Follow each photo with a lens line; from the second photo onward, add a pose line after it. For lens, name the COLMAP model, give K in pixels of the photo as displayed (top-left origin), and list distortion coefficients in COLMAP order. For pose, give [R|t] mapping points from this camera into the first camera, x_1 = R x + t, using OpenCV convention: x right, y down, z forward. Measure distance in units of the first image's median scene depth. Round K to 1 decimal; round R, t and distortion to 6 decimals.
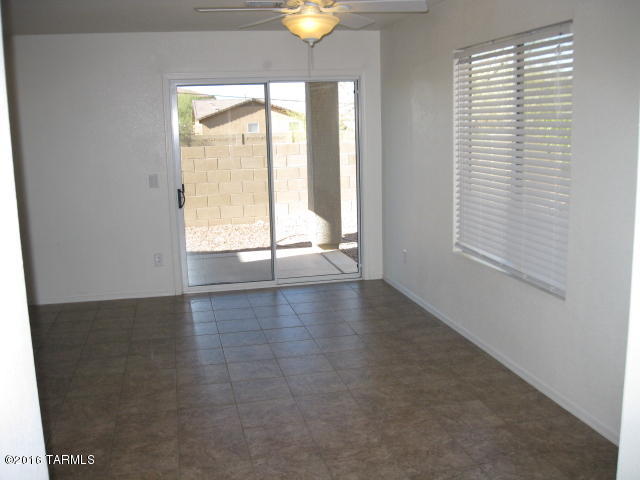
lens RADIAL K [[667.9, 0, 318.4], [0, 667.9, 241.4], [0, 0, 1]] dist [-0.104769, 0.000000]
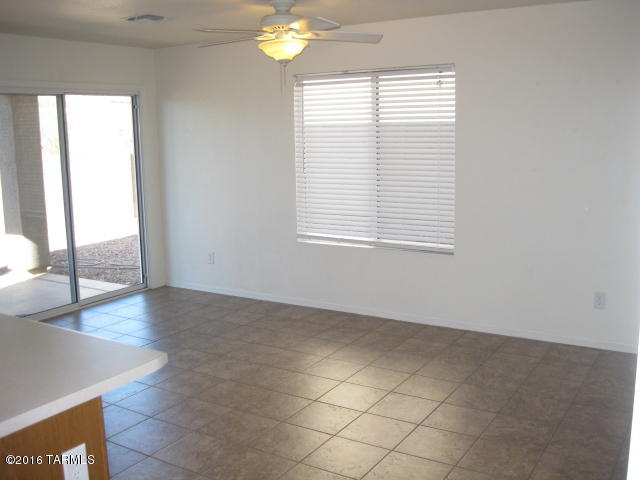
lens RADIAL K [[667.9, 0, 315.8], [0, 667.9, 238.2], [0, 0, 1]] dist [-0.104769, 0.000000]
pose [[0.697521, -0.102473, 0.709199, -0.557550], [0.126545, 0.991782, 0.018841, -0.008024], [-0.705302, 0.076604, 0.704756, 0.111012]]
